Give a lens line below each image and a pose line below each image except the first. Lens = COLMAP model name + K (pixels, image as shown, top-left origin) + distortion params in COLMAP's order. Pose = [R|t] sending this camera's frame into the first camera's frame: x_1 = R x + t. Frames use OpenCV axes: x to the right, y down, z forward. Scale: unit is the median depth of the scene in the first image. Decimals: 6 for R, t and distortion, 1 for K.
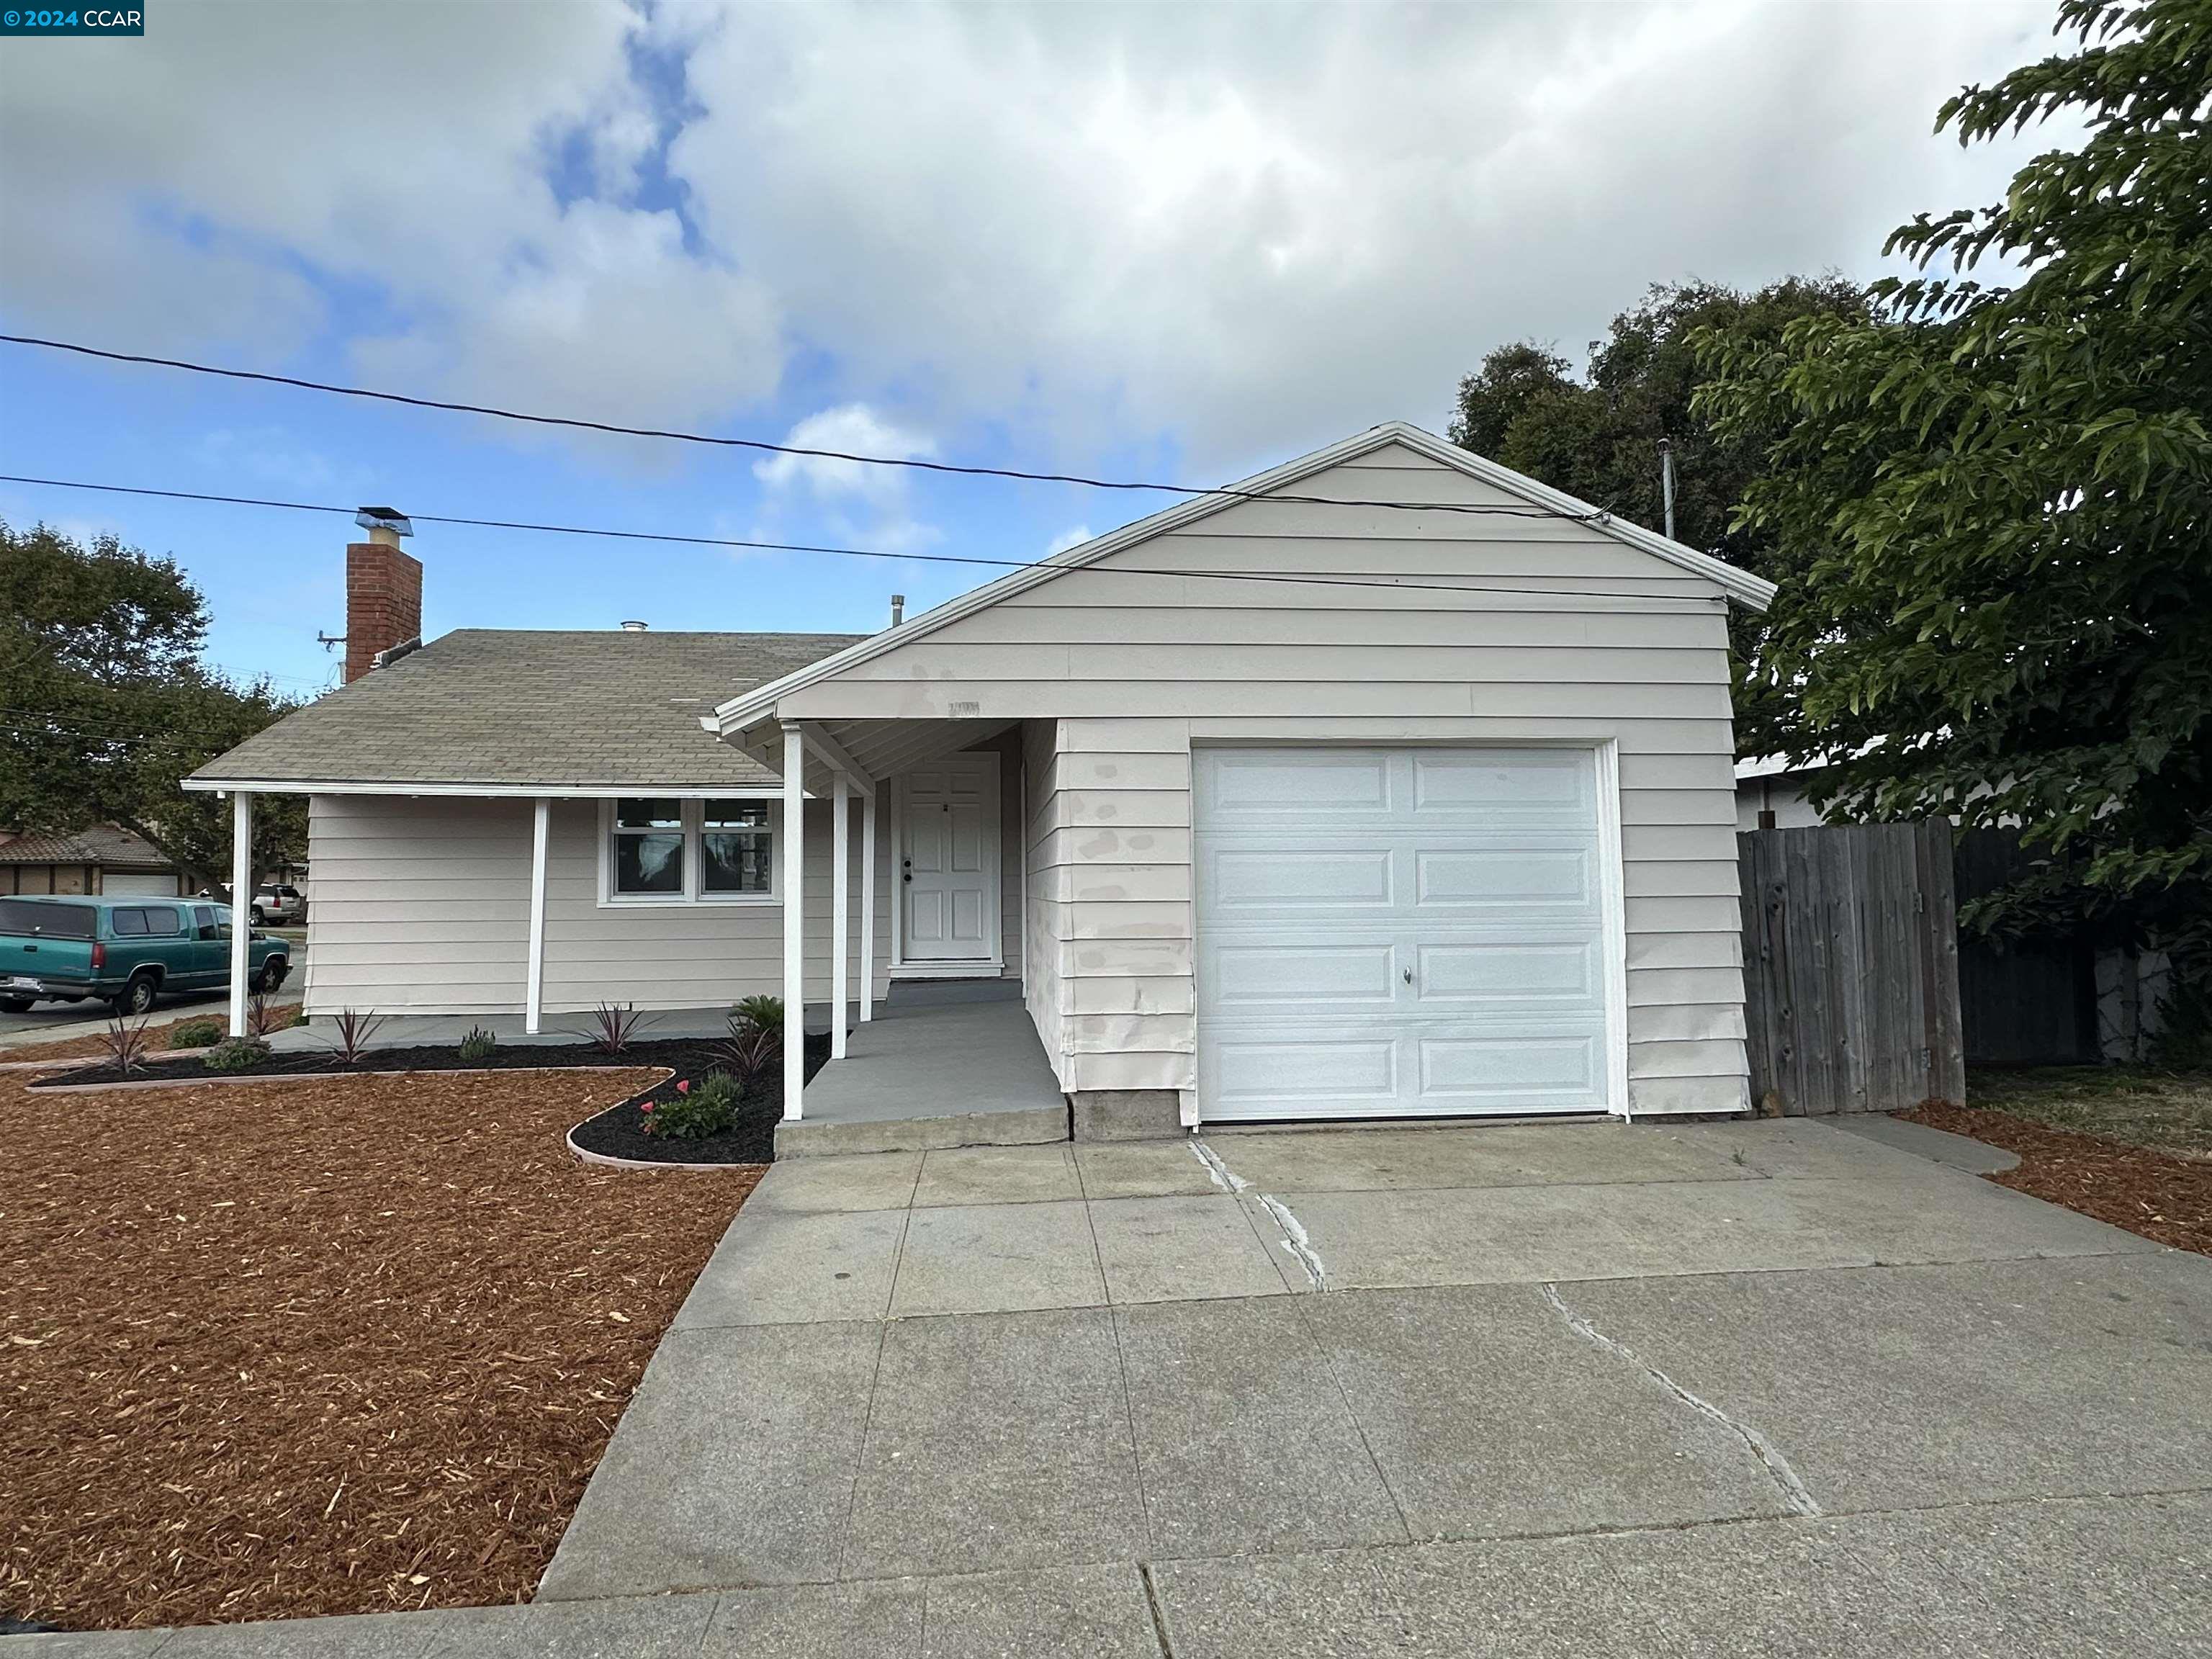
lens RADIAL K [[1279.1, 0, 1093.2], [0, 1279.1, 827.1], [0, 0, 1]] dist [-0.000350, 0.000113]
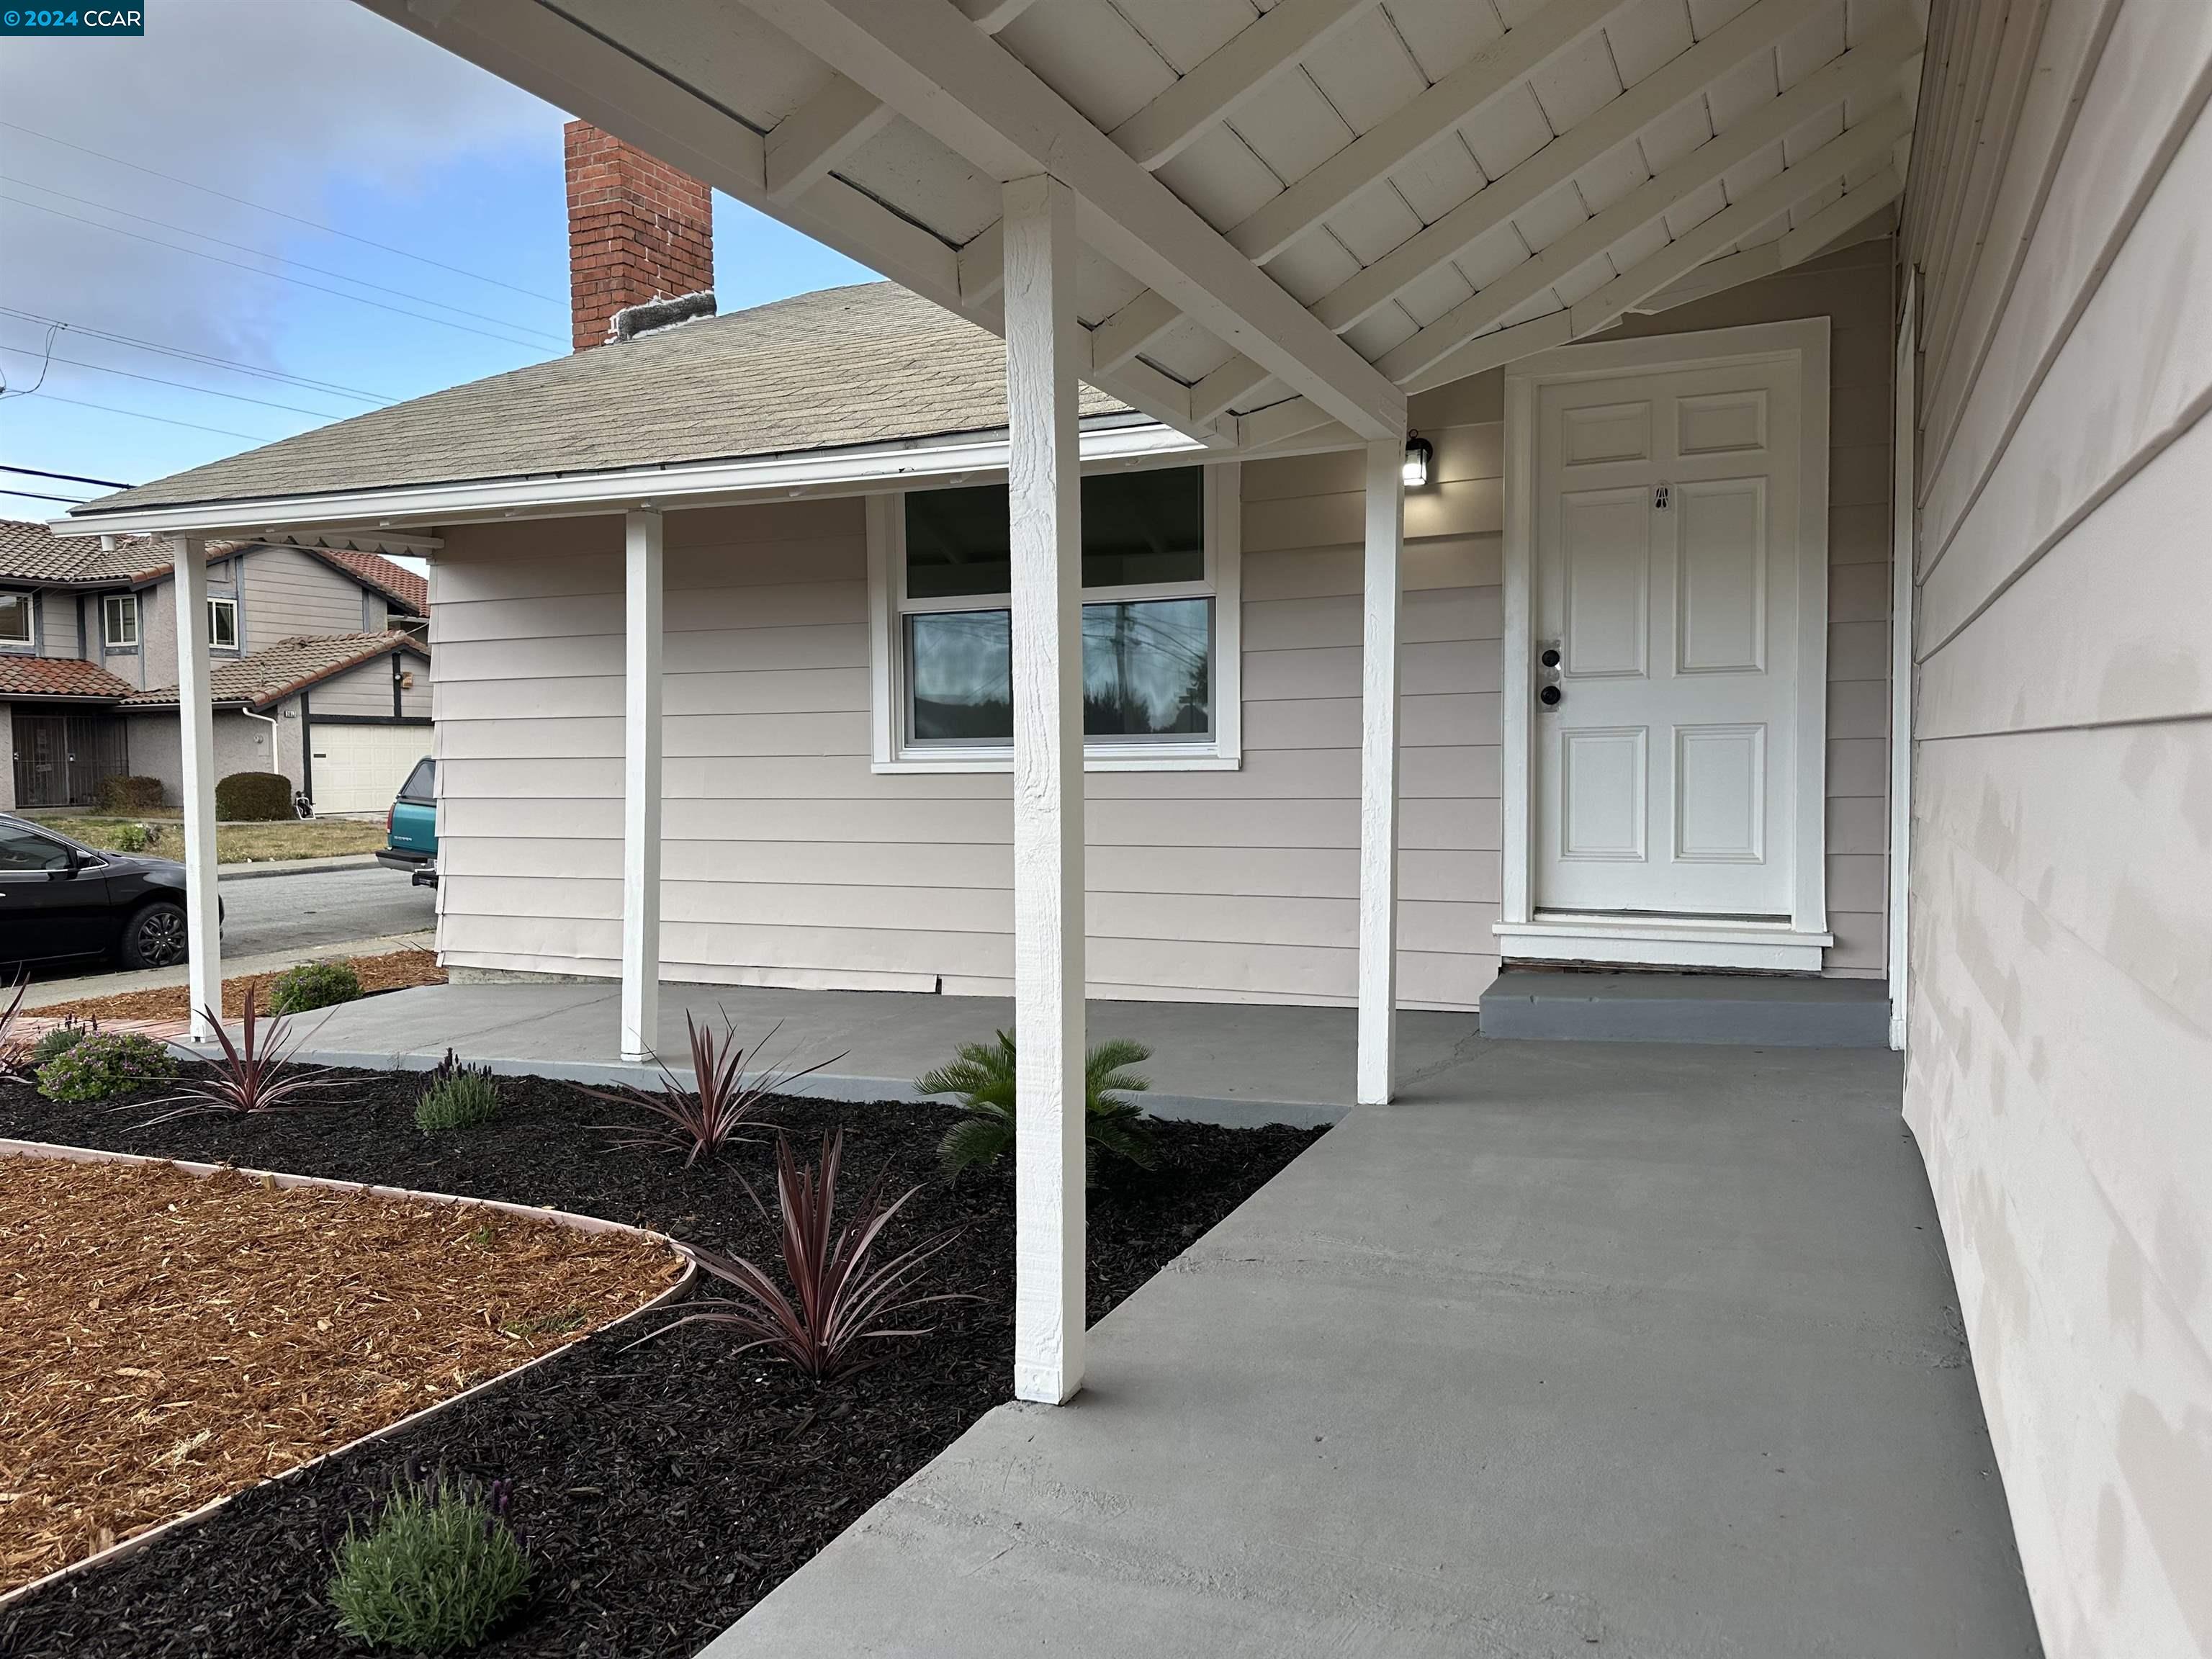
lens RADIAL K [[1571.2, 0, 1102.3], [0, 1571.2, 839.4], [0, 0, 1]] dist [0.051462, 0.000451]
pose [[0.855187, 0.021805, -0.517862, -0.020967], [0.029870, 0.995381, 0.091239, 0.046055], [0.517459, -0.093494, 0.850585, 0.683775]]
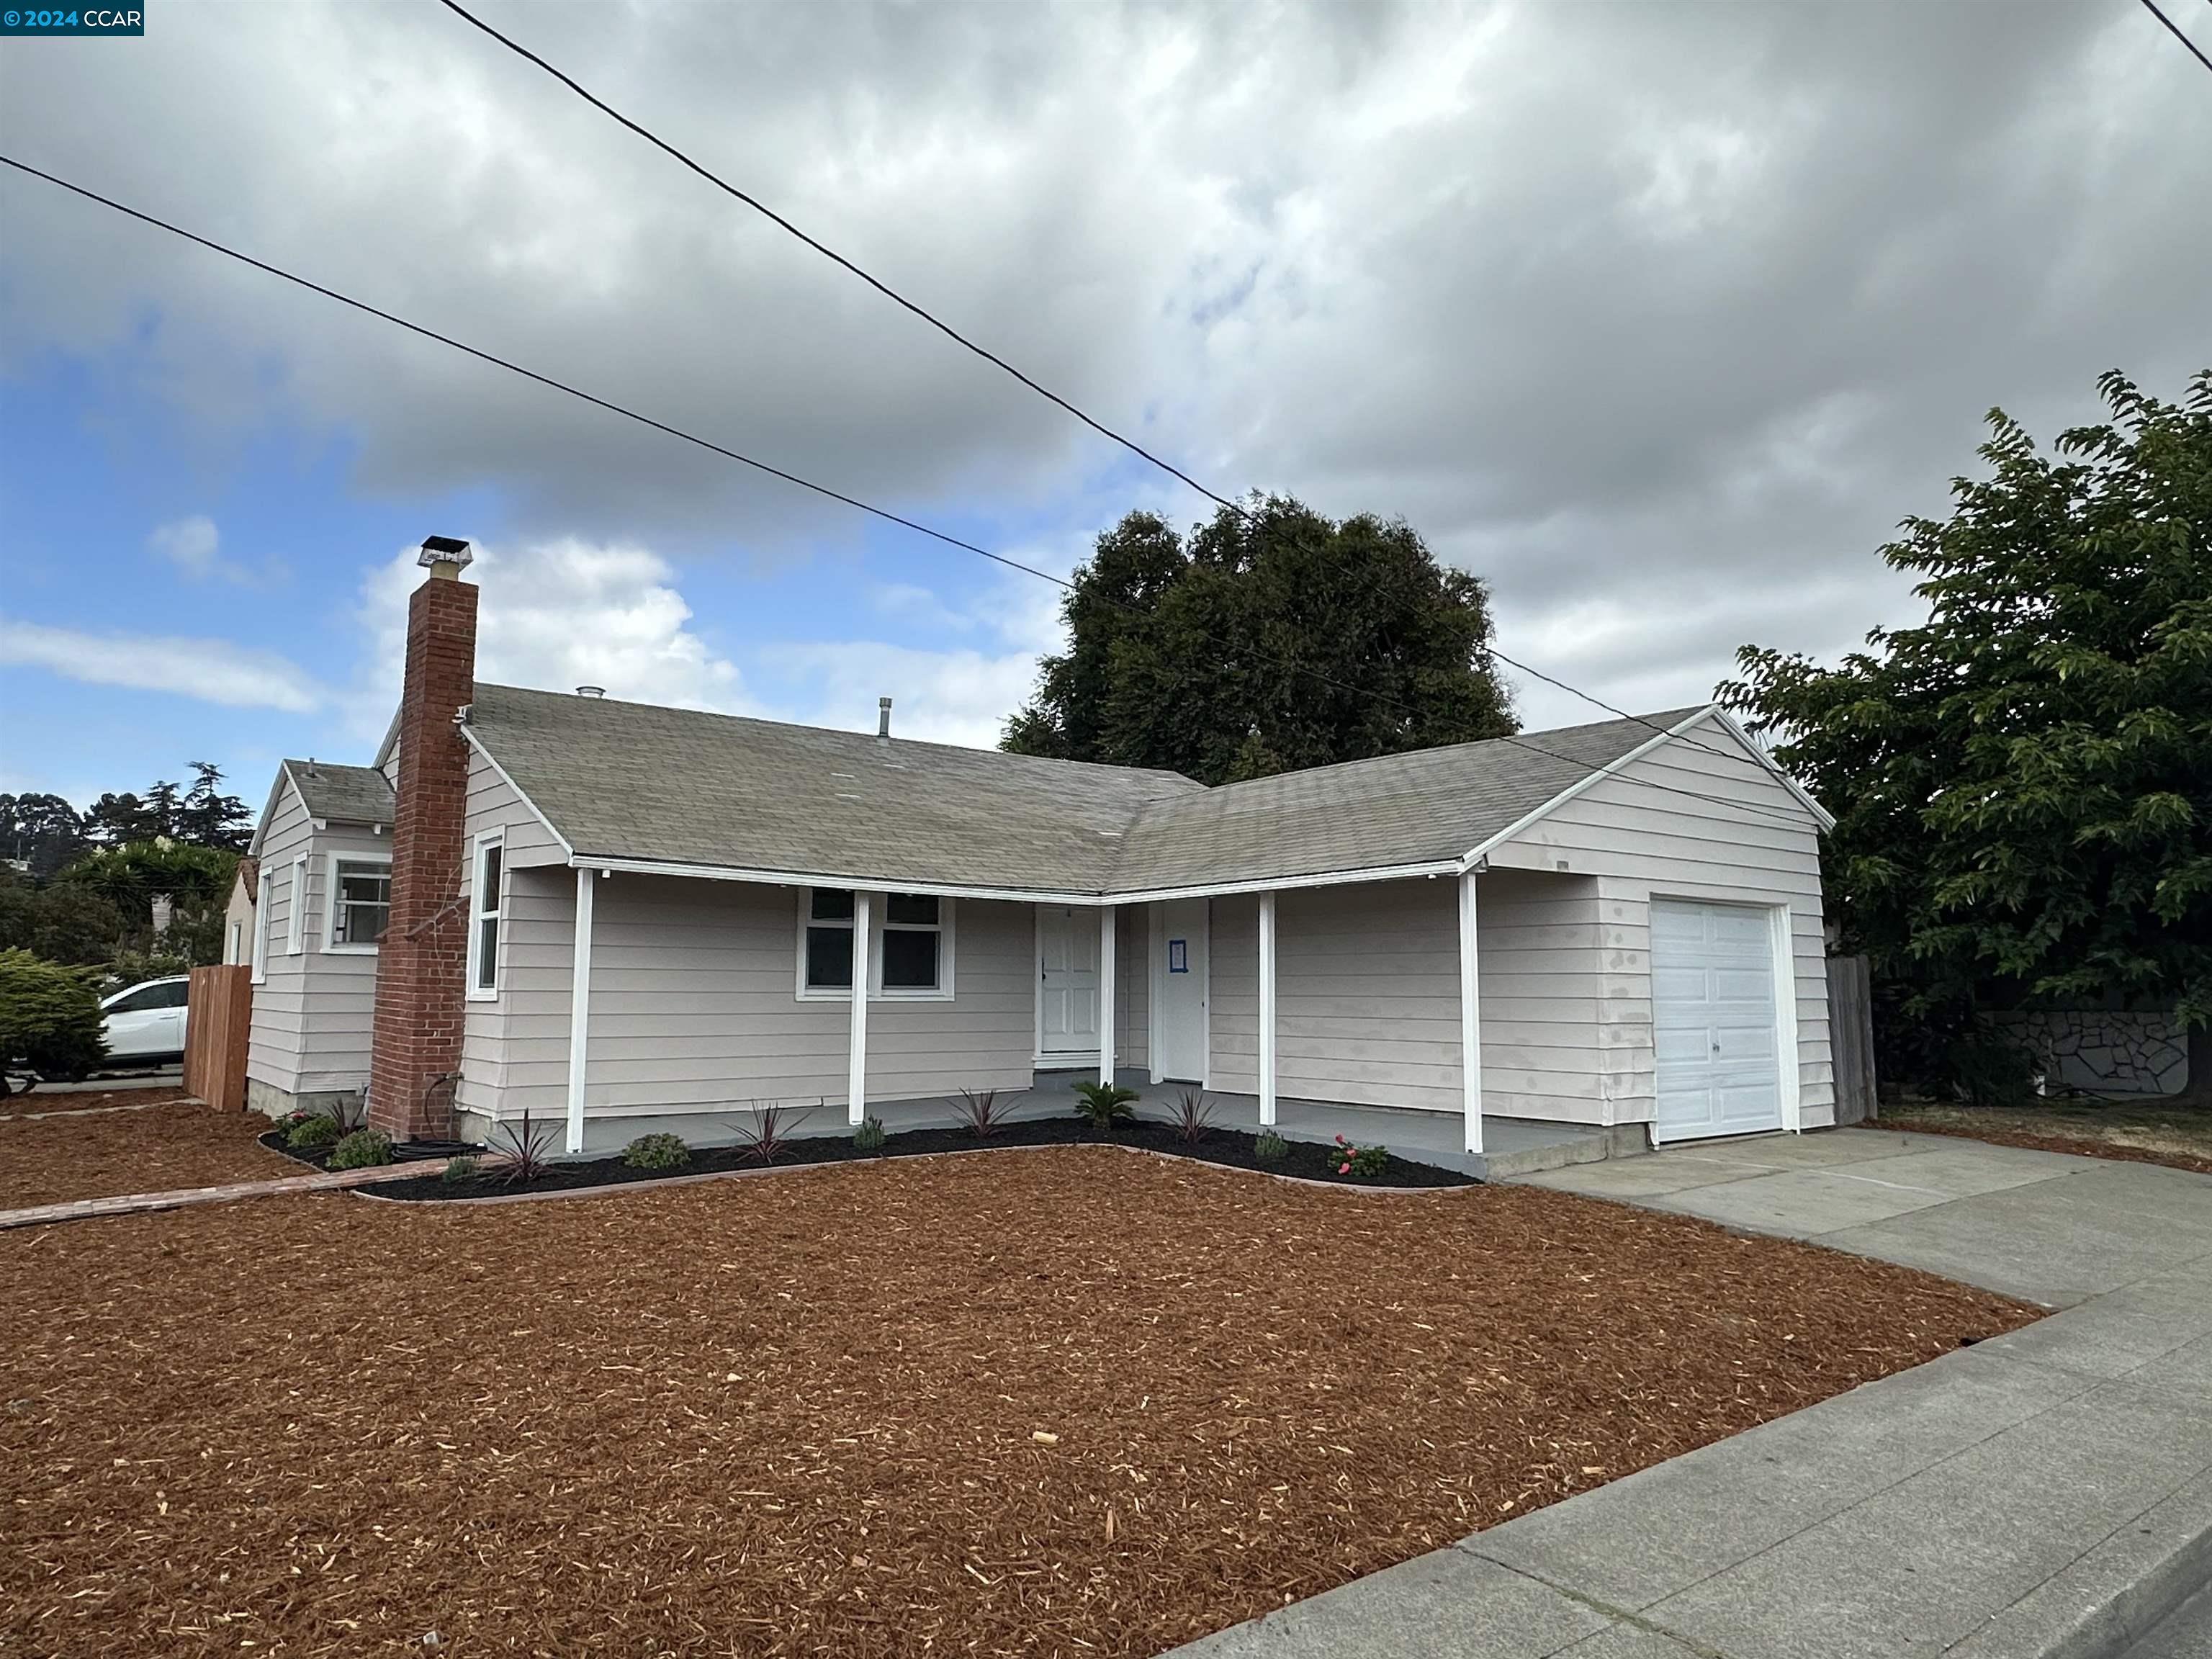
lens RADIAL K [[1410.9, 0, 1105.5], [0, 1410.9, 827.8], [0, 0, 1]] dist [0.000166, -0.002349]
pose [[0.840387, 0.075761, 0.536666, -0.968635], [-0.038570, 0.996031, -0.080211, 0.010202], [-0.540613, 0.046709, 0.839974, -0.058707]]
